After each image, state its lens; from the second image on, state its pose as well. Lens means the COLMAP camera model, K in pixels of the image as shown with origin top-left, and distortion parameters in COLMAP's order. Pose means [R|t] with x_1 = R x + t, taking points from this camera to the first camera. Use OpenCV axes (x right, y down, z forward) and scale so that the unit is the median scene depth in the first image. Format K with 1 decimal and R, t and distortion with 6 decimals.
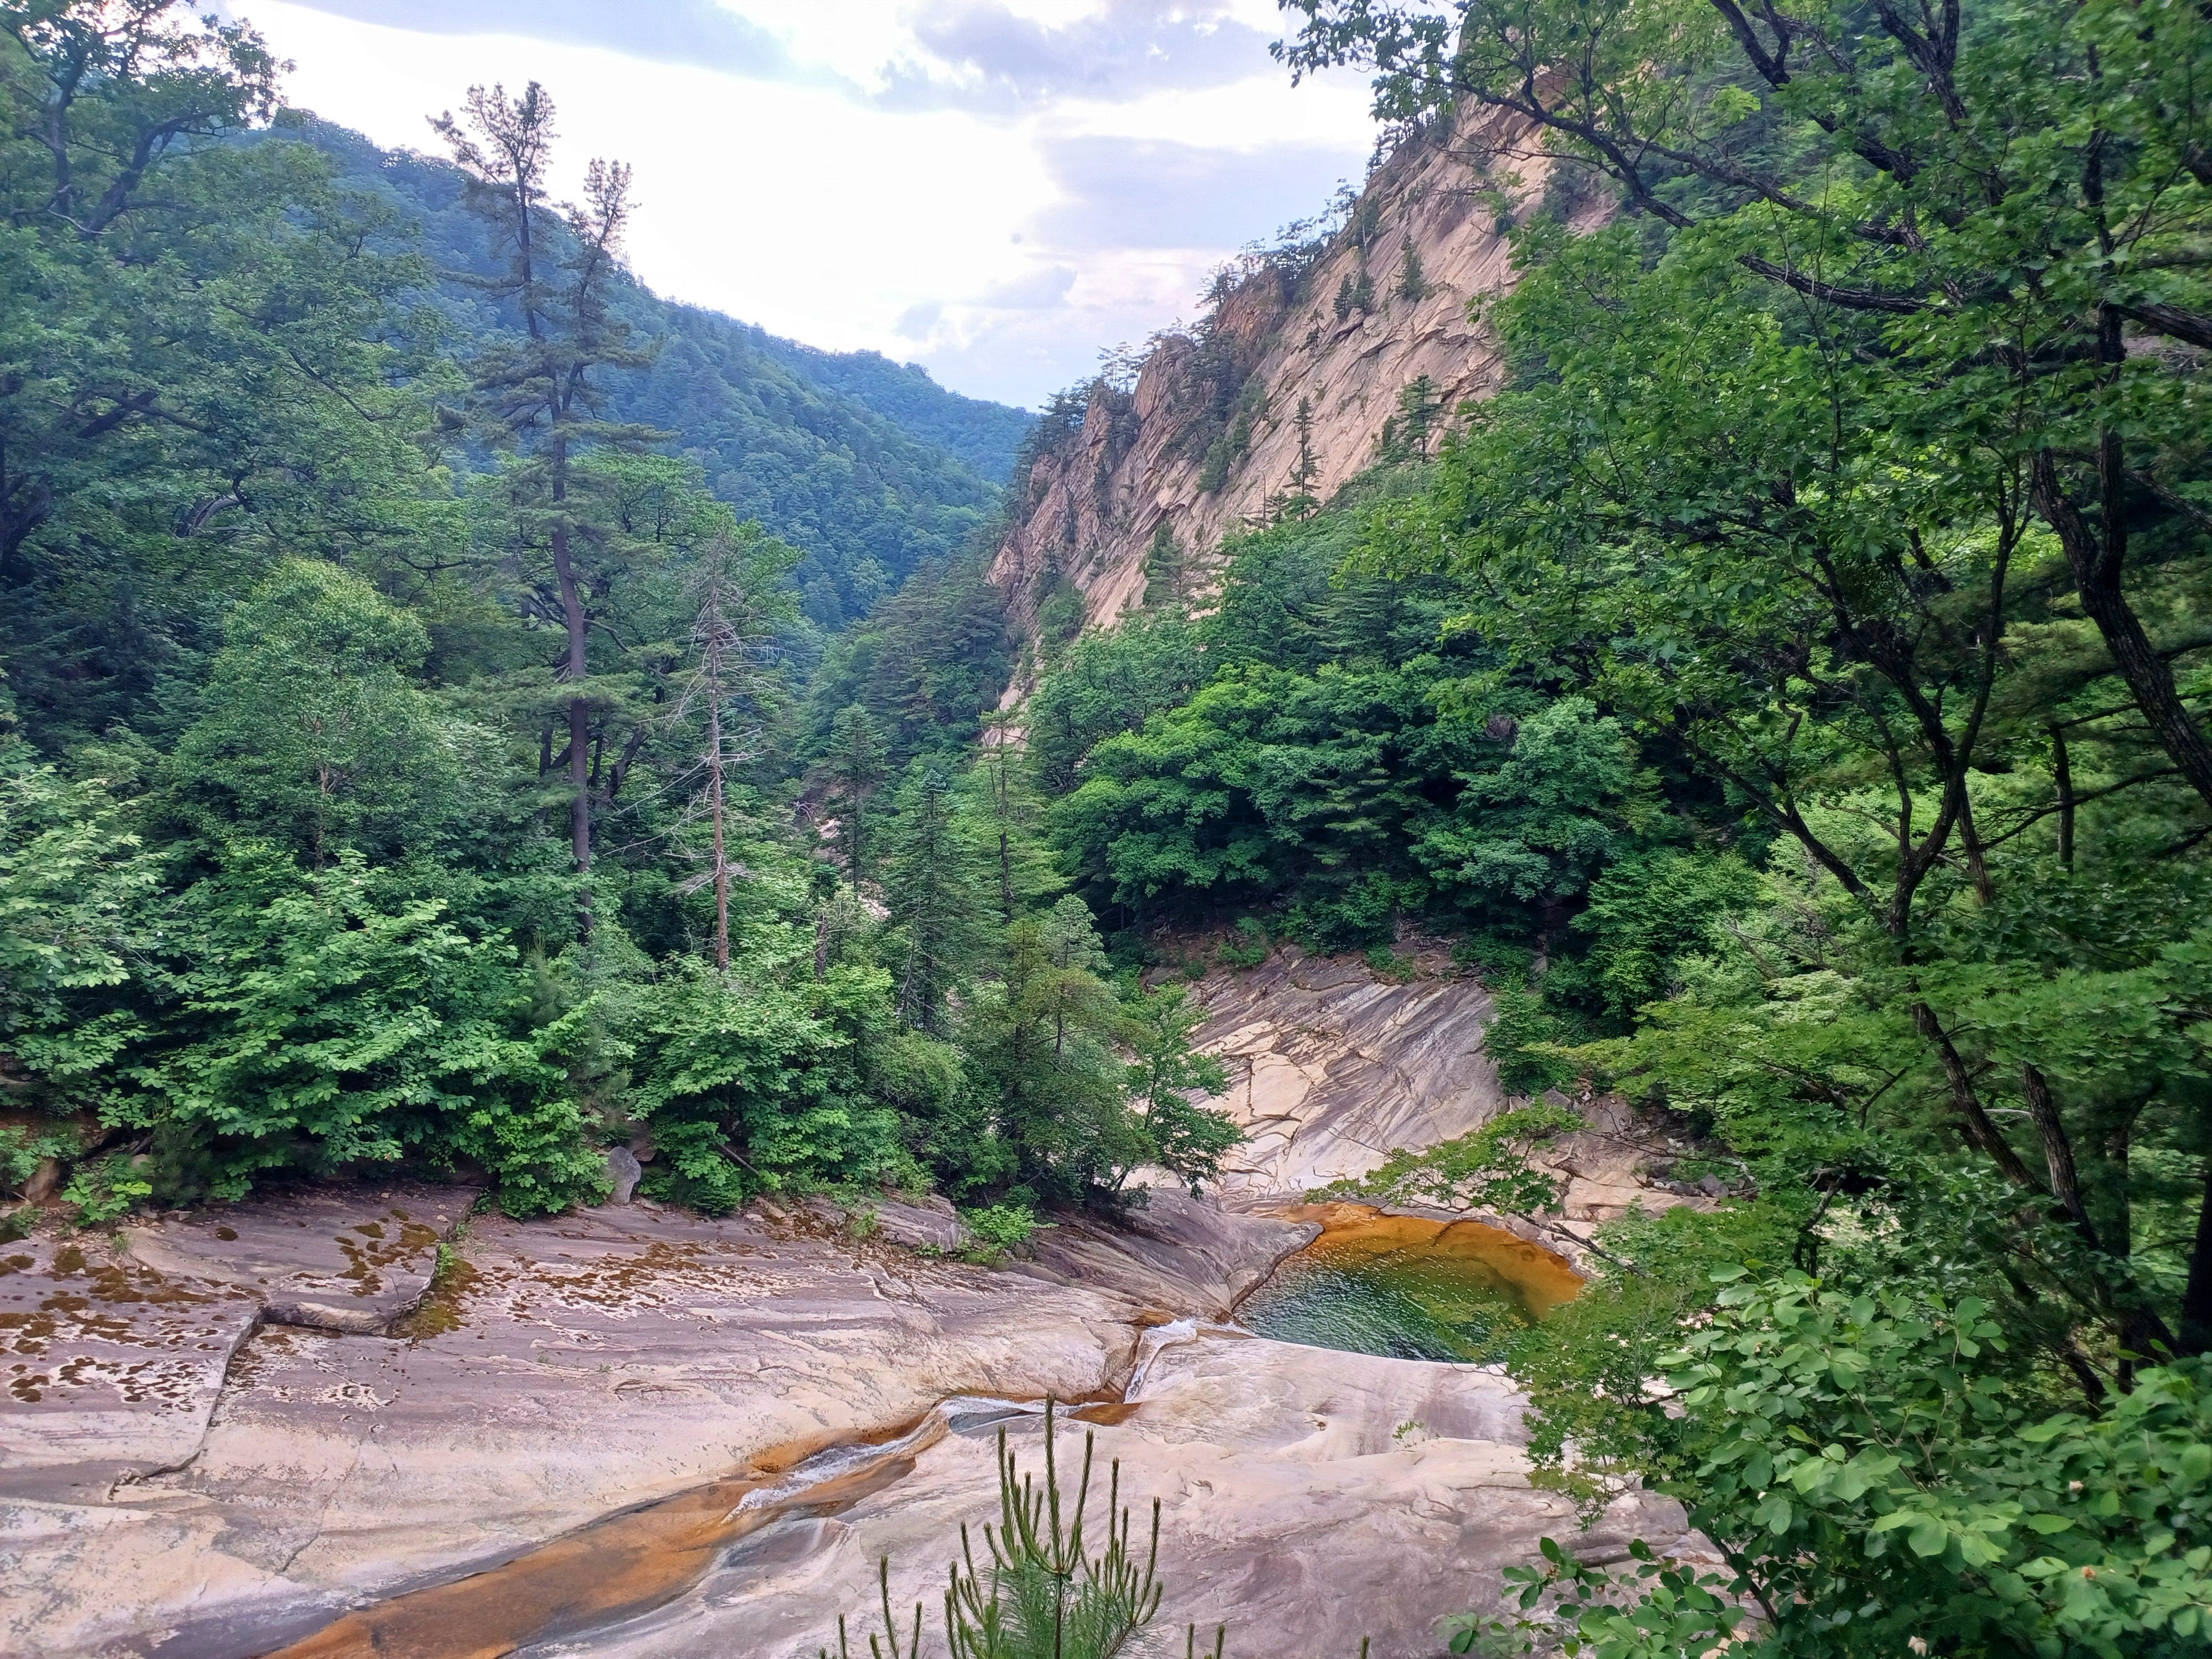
lens RADIAL K [[1511.8, 0, 1106.0], [0, 1511.8, 829.5], [0, 0, 1]] dist [0.120396, -0.168270]
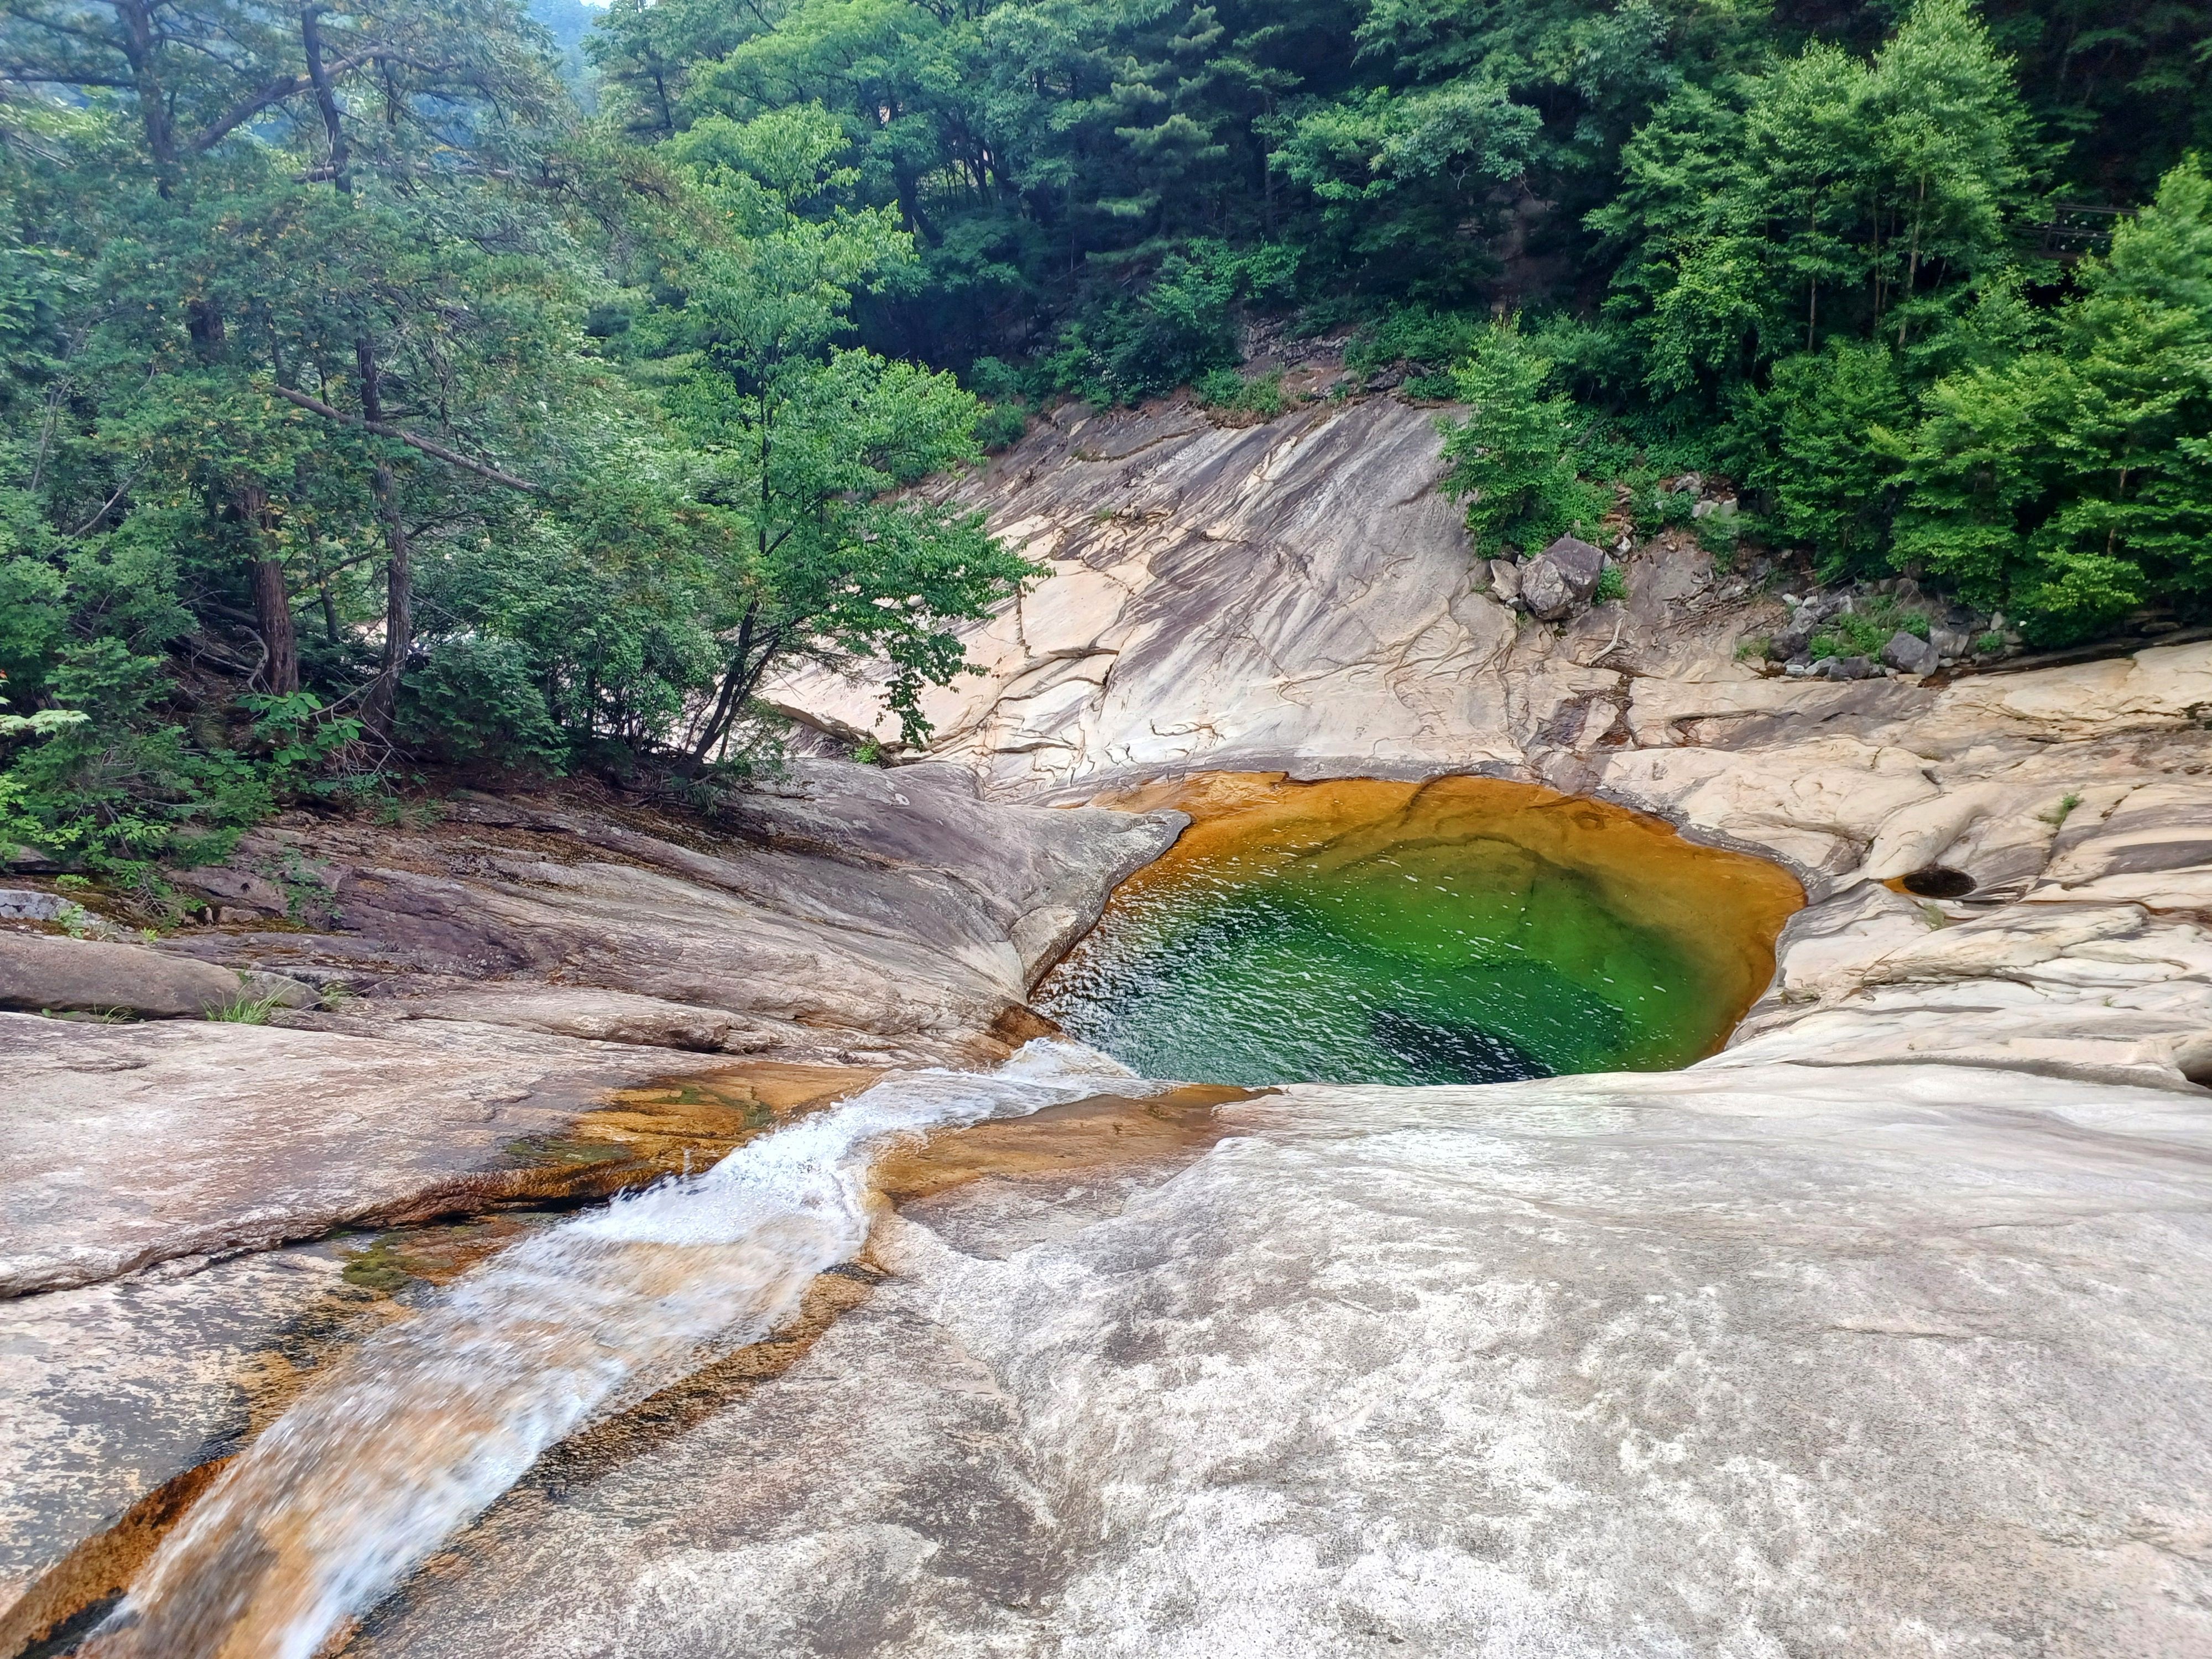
lens RADIAL K [[1511.8, 0, 1106.0], [0, 1511.8, 829.5], [0, 0, 1]] dist [0.120396, -0.168270]
pose [[0.982886, -0.105582, 0.150953, 0.032882], [0.072892, 0.975480, 0.207669, 0.133592], [-0.169178, -0.193112, 0.966482, 0.436815]]
